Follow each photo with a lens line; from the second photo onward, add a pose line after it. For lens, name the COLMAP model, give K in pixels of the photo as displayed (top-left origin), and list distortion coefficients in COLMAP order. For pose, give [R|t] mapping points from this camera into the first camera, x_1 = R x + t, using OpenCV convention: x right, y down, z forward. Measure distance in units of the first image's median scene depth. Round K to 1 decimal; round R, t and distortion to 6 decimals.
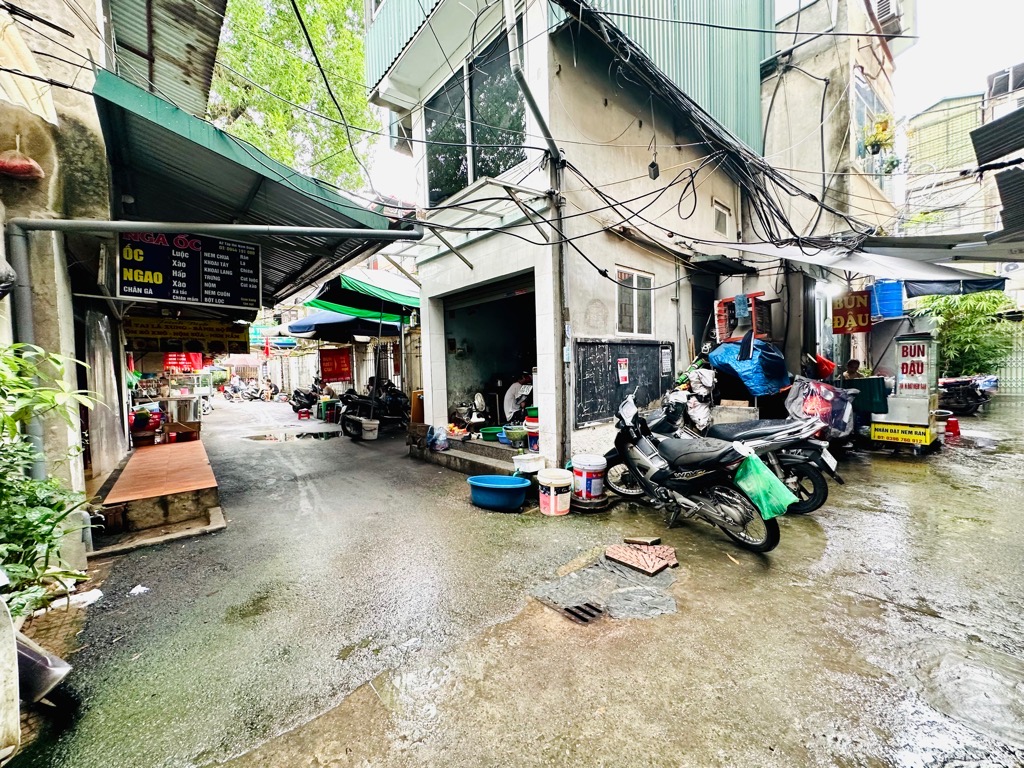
lens RADIAL K [[411.0, 0, 508.5], [0, 411.0, 384.0], [0, 0, 1]] dist [-0.001267, 0.000676]
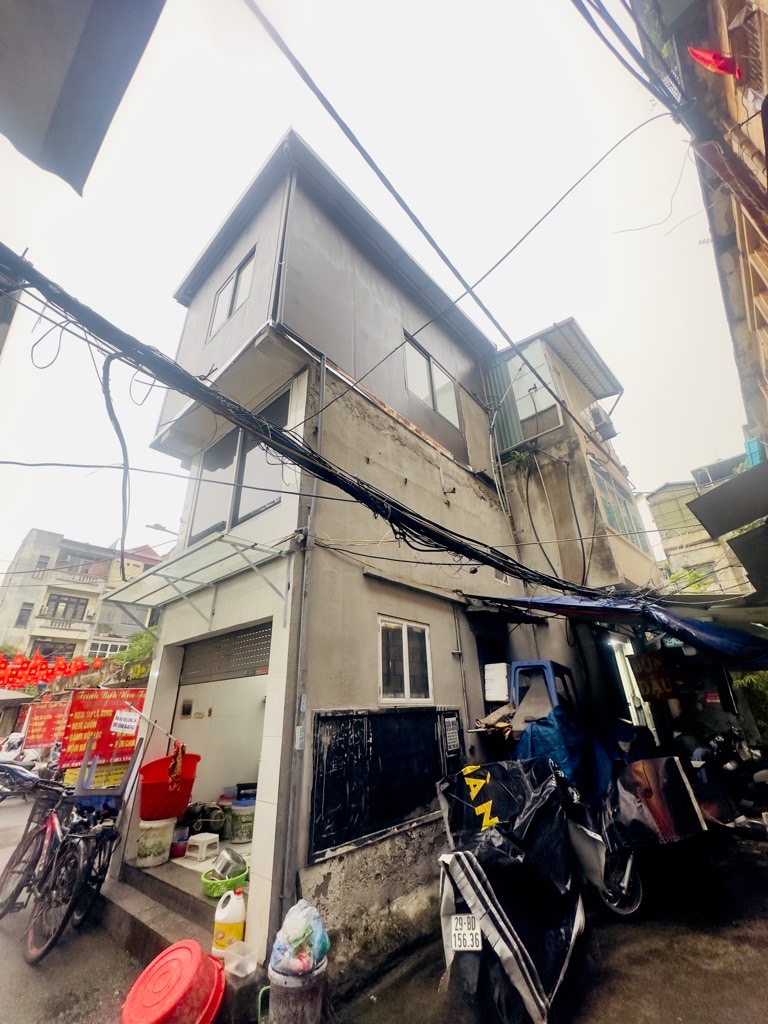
lens RADIAL K [[411.0, 0, 383.6], [0, 411.0, 508.8], [0, 0, 1]] dist [-0.001267, 0.000676]
pose [[0.992196, 0.054850, 0.111974, 0.154989], [0.005606, 0.877513, -0.479520, -0.065268], [-0.124561, 0.476406, 0.870358, 0.125512]]
